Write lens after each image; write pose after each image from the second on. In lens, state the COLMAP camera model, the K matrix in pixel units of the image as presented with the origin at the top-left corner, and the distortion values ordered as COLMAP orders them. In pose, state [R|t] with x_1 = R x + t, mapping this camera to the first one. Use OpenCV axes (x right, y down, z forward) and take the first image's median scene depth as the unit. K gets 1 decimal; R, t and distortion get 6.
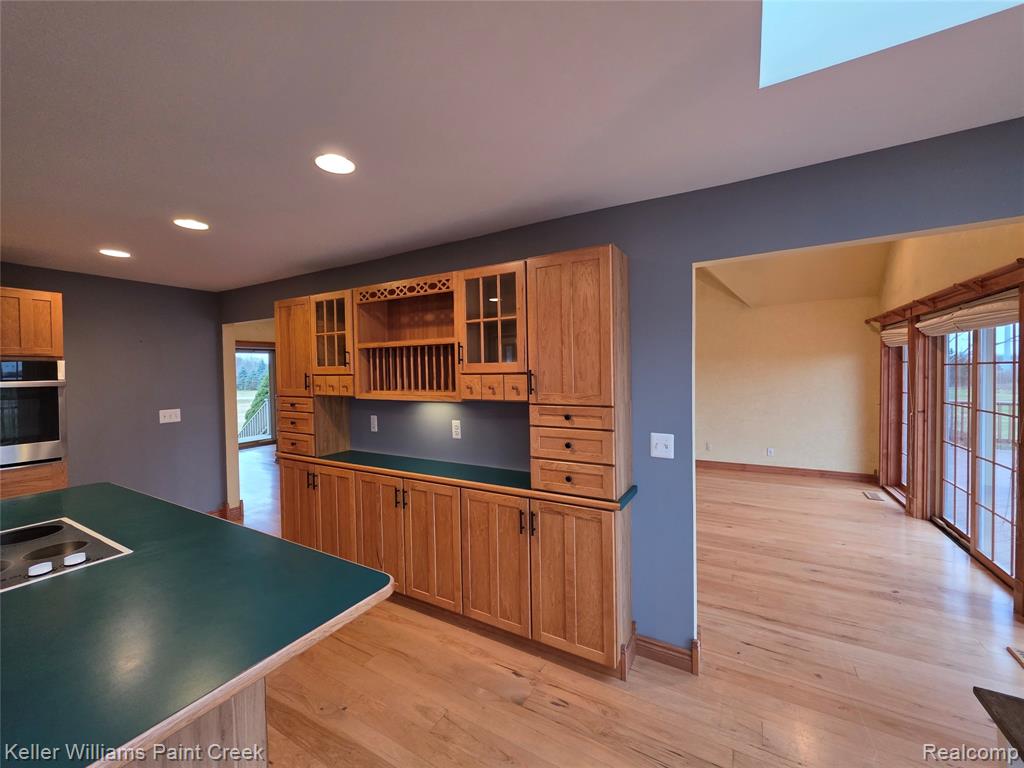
lens RADIAL K [[410.1, 0, 508.8], [0, 410.1, 384.3], [0, 0, 1]] dist [0.001817, 0.000213]
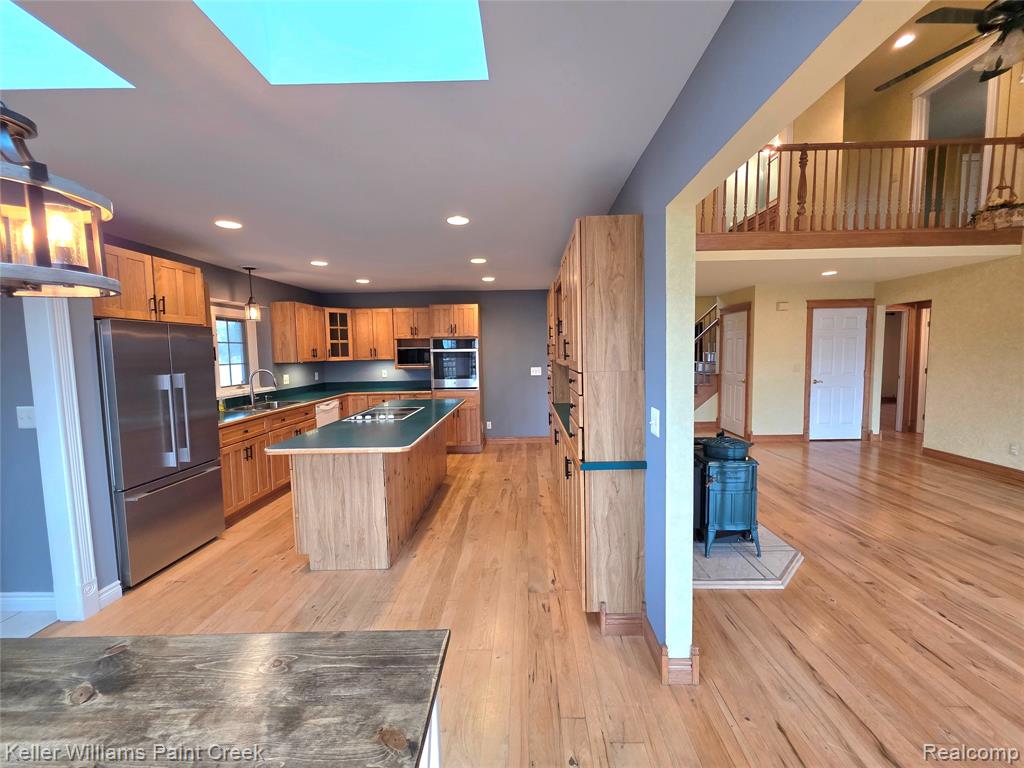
lens RADIAL K [[410.1, 0, 514.7], [0, 410.1, 383.4], [0, 0, 1]] dist [0.001817, 0.000213]
pose [[0.464933, 0.073161, -0.882318, 0.818600], [-0.010522, 0.996966, 0.077123, 0.002240], [0.885284, -0.026573, 0.464292, 0.258741]]
